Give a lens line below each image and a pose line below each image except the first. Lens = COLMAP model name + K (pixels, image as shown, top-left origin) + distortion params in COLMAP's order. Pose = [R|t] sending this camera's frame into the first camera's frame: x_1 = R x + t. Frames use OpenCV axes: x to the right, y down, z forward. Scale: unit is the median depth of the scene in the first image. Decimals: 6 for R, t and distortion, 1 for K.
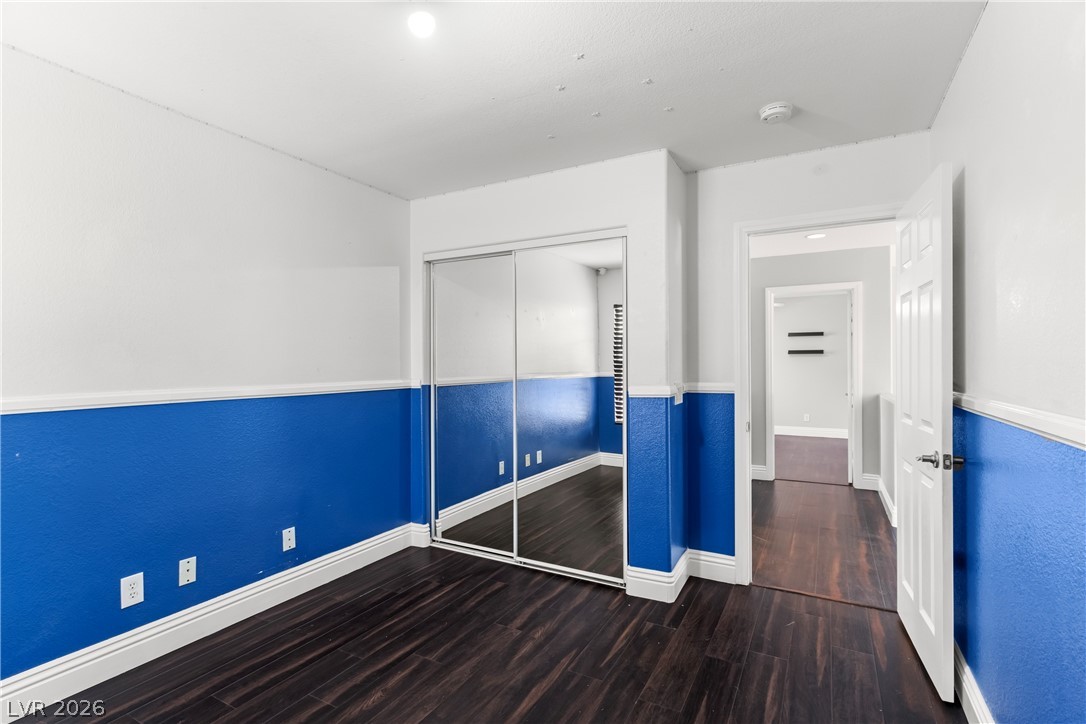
lens RADIAL K [[522.4, 0, 544.5], [0, 522.4, 361.7], [0, 0, 1]] dist [0.004342, 0.000175]
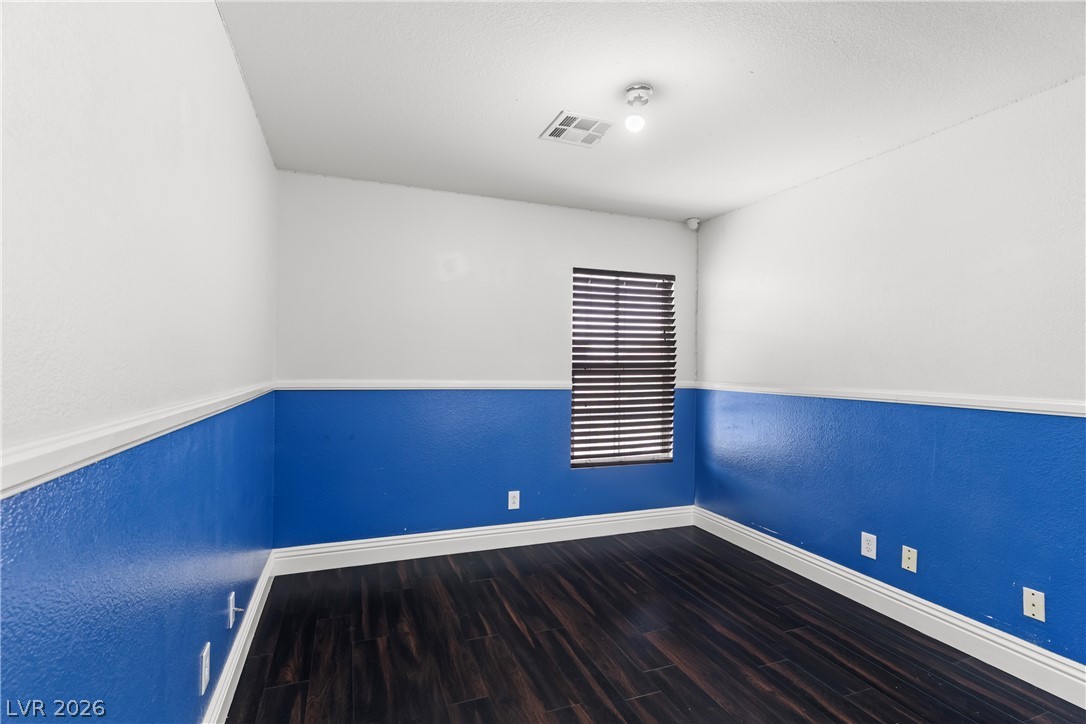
lens RADIAL K [[522.4, 0, 543.9], [0, 522.4, 362.7], [0, 0, 1]] dist [0.004342, 0.000175]
pose [[-0.656636, -0.003596, -0.754199, 0.705488], [-0.004097, 0.999991, -0.001201, -0.004793], [0.754197, 0.002301, -0.656645, 1.255587]]
